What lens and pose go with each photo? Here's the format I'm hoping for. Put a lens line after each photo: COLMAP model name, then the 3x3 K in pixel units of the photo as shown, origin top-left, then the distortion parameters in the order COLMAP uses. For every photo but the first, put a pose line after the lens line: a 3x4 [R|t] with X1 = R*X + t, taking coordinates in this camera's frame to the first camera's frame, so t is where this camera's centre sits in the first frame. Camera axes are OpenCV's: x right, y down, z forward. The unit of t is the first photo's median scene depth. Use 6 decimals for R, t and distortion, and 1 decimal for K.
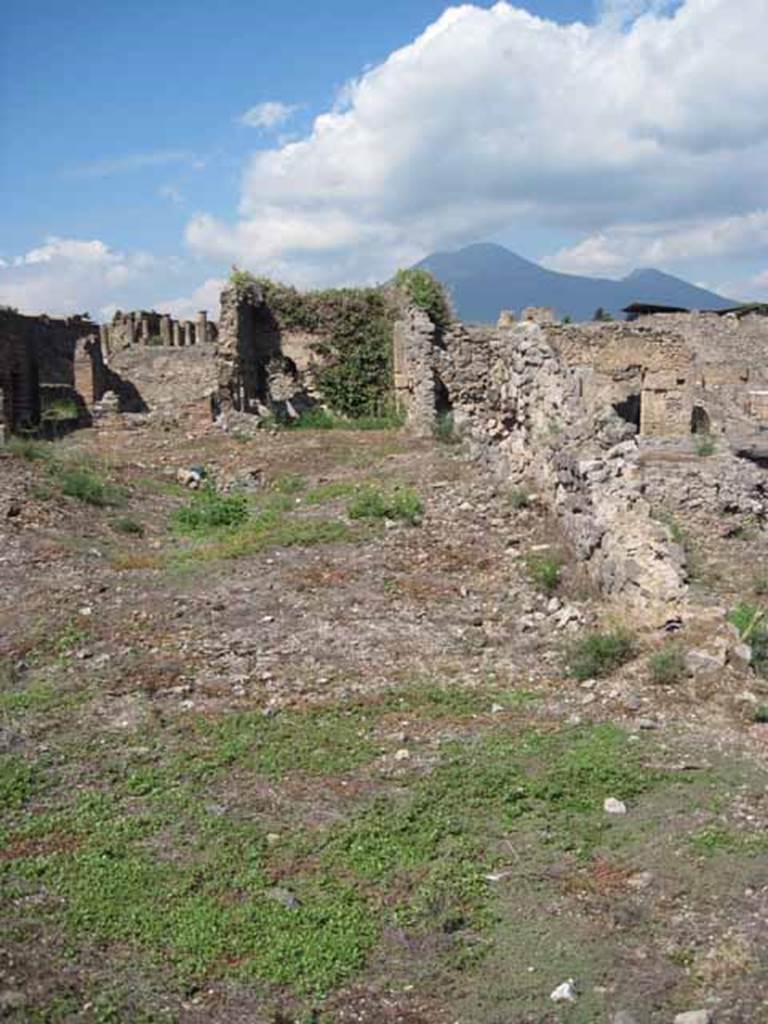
lens RADIAL K [[1056.0, 0, 436.2], [0, 1056.0, 511.2], [0, 0, 1]] dist [-0.114642, 0.023497]
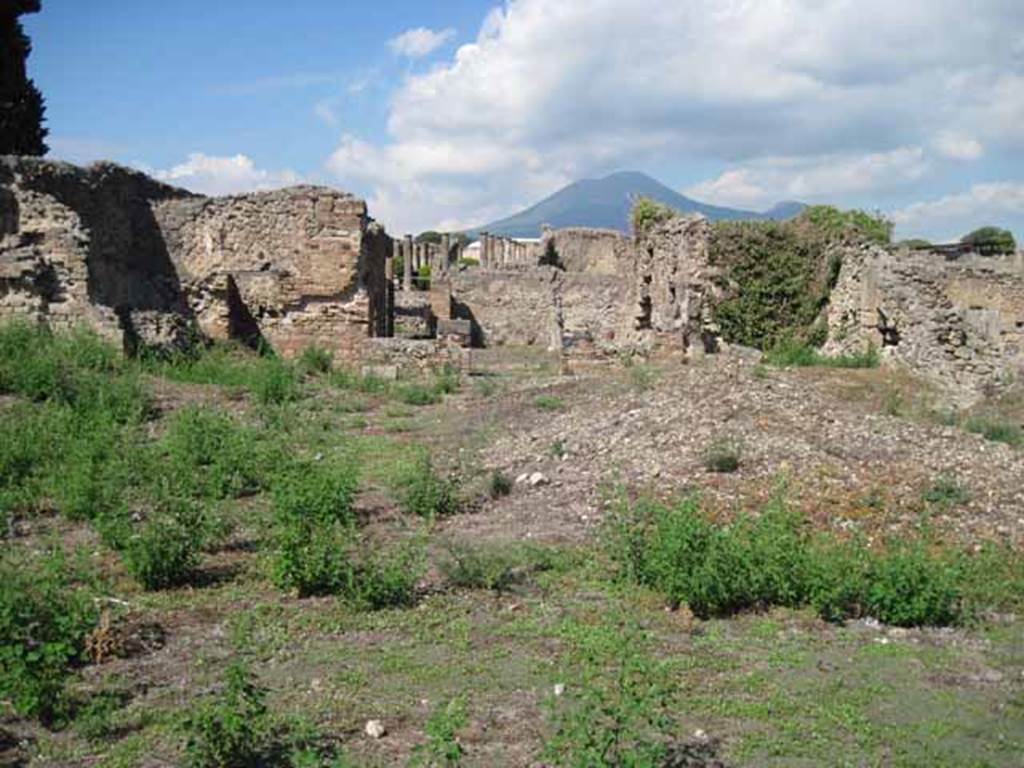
lens RADIAL K [[1054.5, 0, 530.6], [0, 1054.5, 400.9], [0, 0, 1]] dist [-0.124430, 0.047068]
pose [[0.998918, 0.033742, -0.032005, -0.251188], [-0.034795, 0.998852, -0.032917, -0.003113], [0.030858, 0.033995, 0.998946, 0.014621]]
